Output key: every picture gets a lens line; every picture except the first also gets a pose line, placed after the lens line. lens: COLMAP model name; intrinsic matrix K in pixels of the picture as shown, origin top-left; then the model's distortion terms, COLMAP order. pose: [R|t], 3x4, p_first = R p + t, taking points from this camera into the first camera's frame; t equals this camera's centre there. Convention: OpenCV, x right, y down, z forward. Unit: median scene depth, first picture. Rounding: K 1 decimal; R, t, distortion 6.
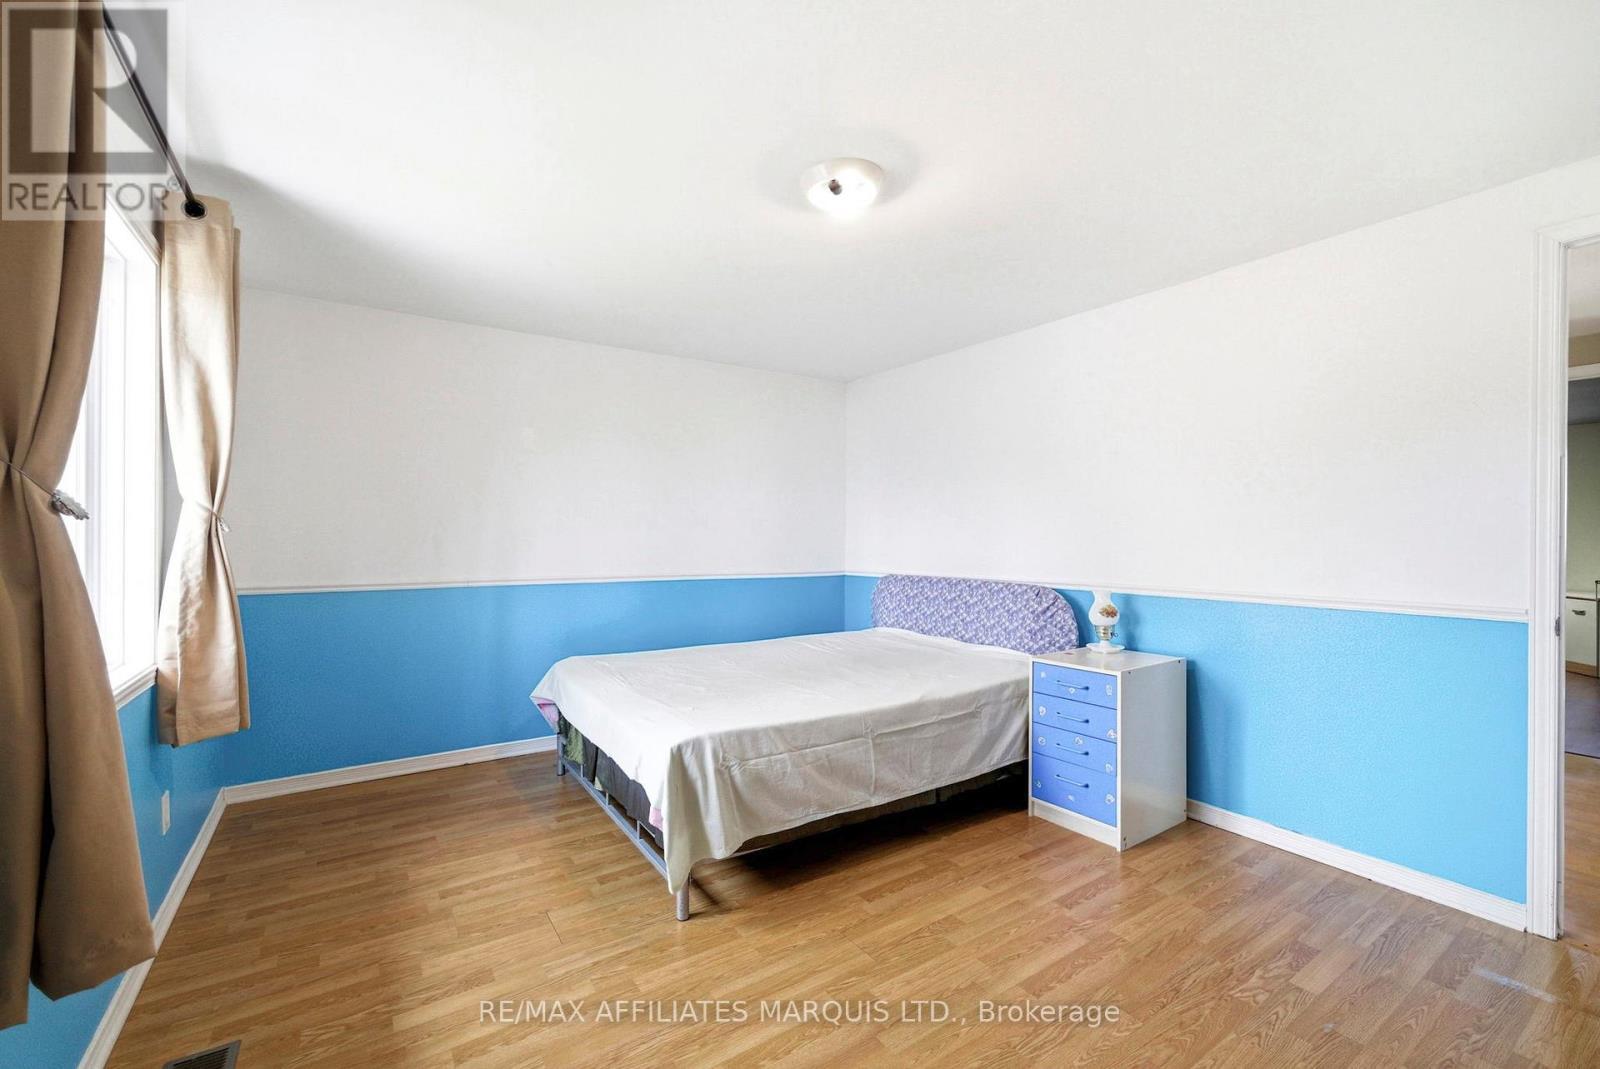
lens RADIAL K [[660.8, 0, 802.8], [0, 660.8, 539.2], [0, 0, 1]] dist [0.000125, 0.000052]
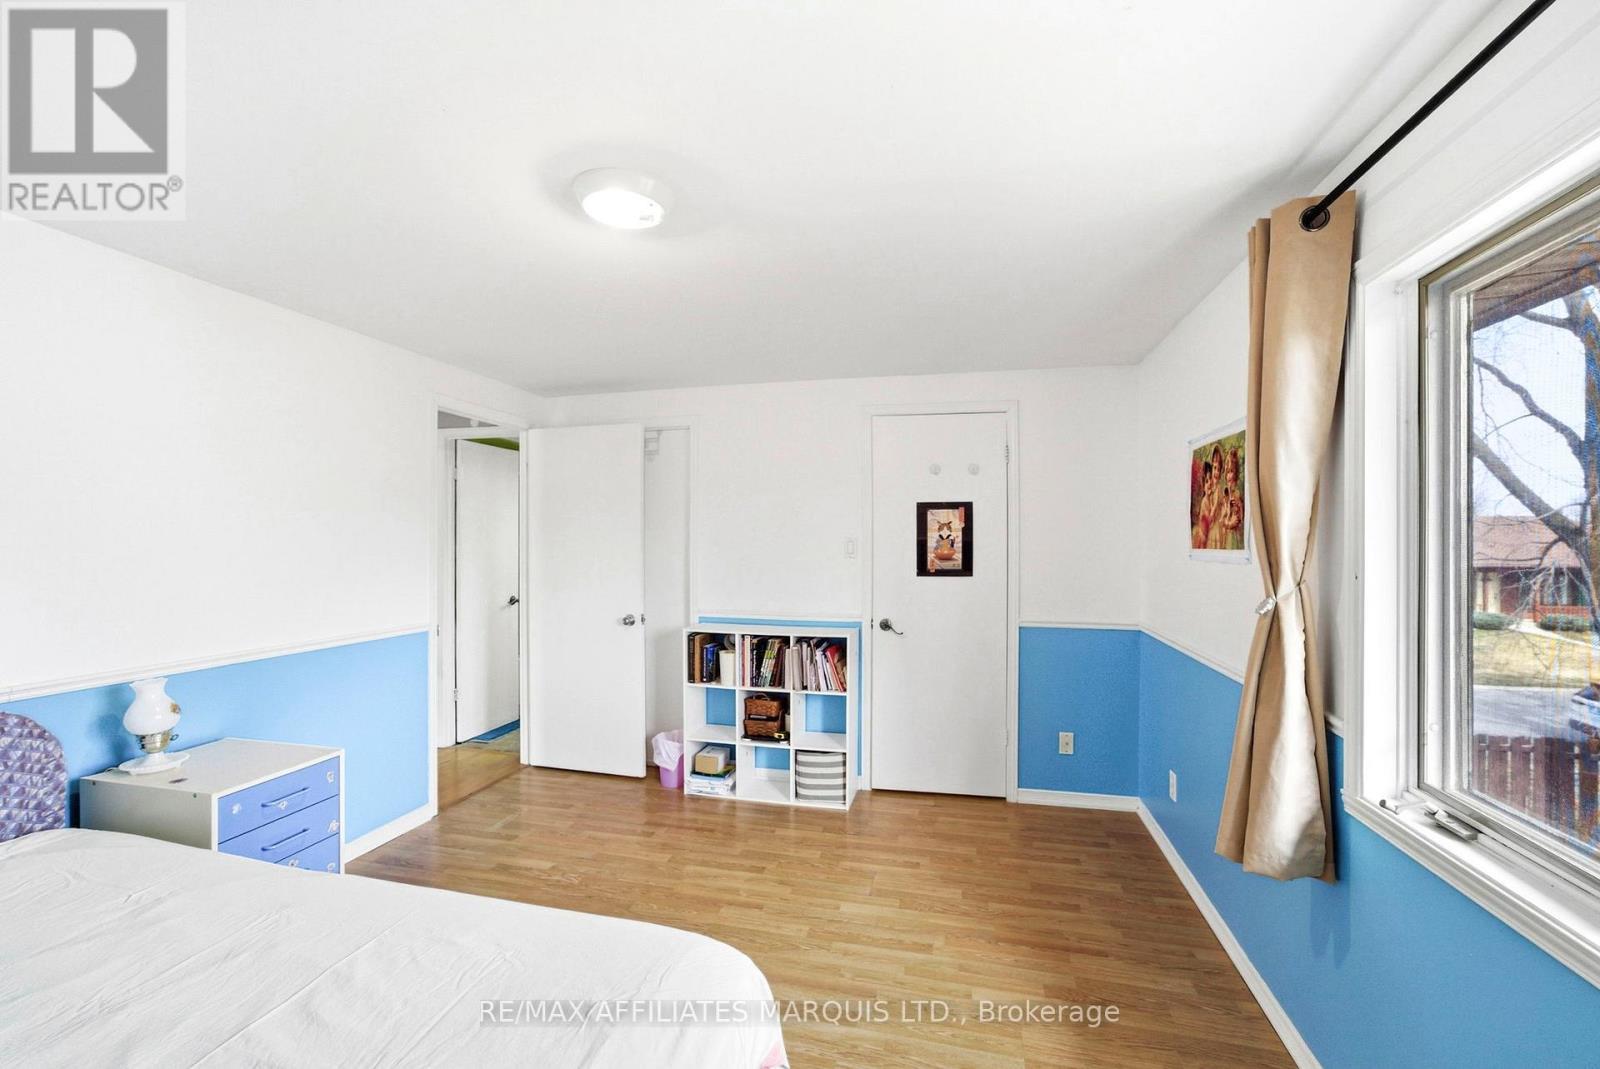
lens RADIAL K [[660.8, 0, 802.8], [0, 660.8, 539.2], [0, 0, 1]] dist [0.000125, 0.000052]
pose [[-0.669817, -0.004459, 0.742512, -0.783433], [-0.003120, 0.999990, 0.003191, -0.110091], [-0.742519, -0.000179, -0.669825, 1.533797]]
